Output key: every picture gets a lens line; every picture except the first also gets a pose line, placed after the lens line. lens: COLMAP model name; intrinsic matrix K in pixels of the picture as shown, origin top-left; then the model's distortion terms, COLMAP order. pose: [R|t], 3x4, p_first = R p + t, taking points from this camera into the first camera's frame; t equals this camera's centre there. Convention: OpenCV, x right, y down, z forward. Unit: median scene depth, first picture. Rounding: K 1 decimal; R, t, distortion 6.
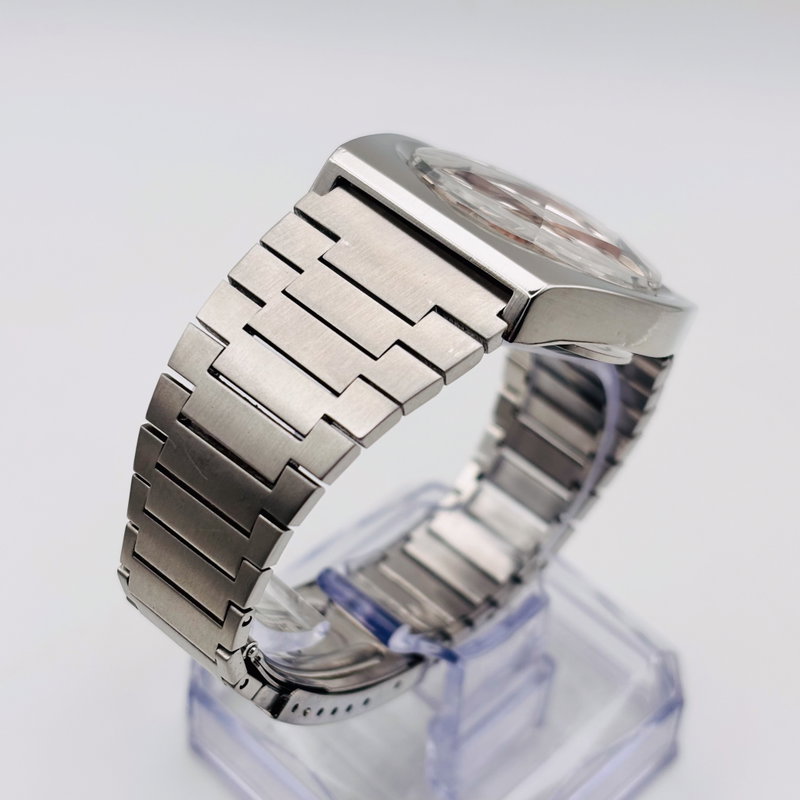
lens RADIAL K [[1999.6, 0, 400.0], [0, 1999.6, 400.0], [0, 0, 1]] dist [-0.073655, -0.103462]
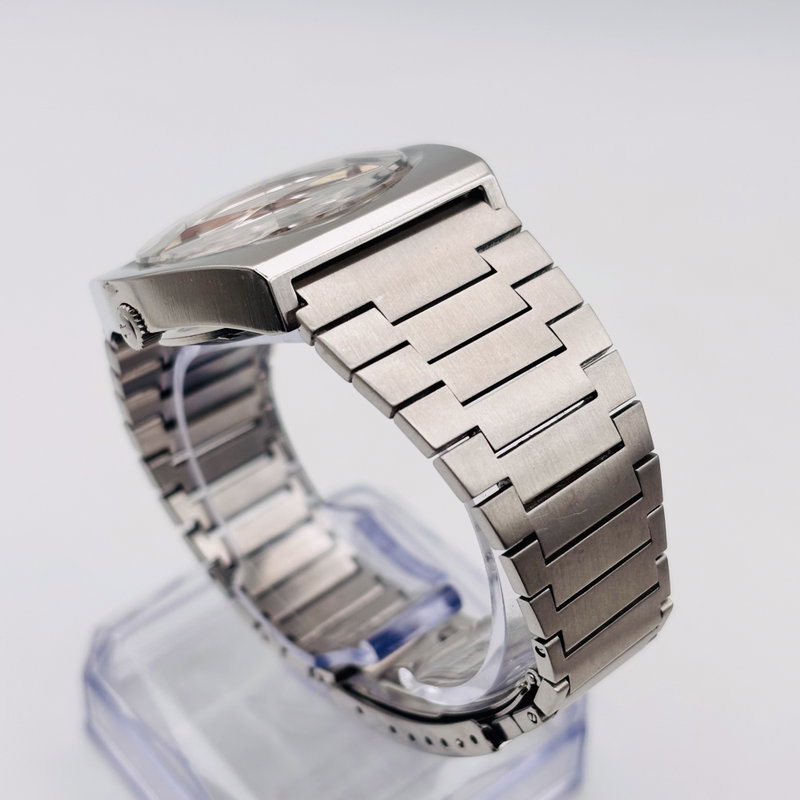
lens RADIAL K [[1999.6, 0, 400.0], [0, 1999.6, 400.0], [0, 0, 1]] dist [-0.073655, -0.103462]
pose [[0.078933, -0.714792, 0.694868, -0.733716], [0.667680, 0.555509, 0.495593, -0.525922], [-0.740252, 0.424831, 0.521101, 0.538752]]
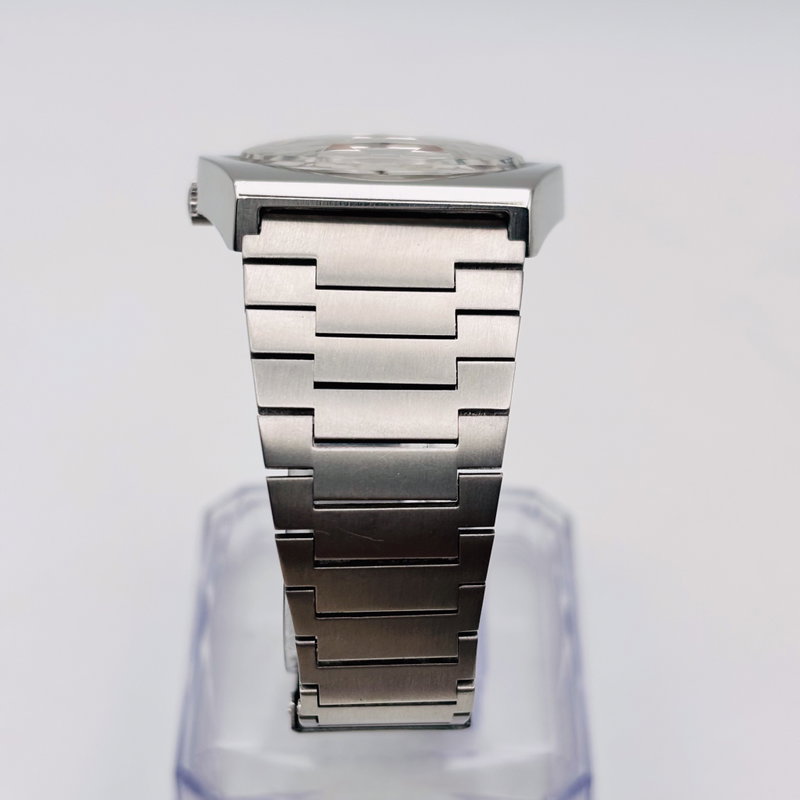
lens RADIAL K [[1999.6, 0, 400.0], [0, 1999.6, 400.0], [0, 0, 1]] dist [-0.073655, -0.103462]
pose [[0.708782, -0.528536, 0.467203, -0.495199], [0.503614, 0.842886, 0.189518, -0.190249], [-0.493966, 0.100963, 0.863600, 0.172184]]
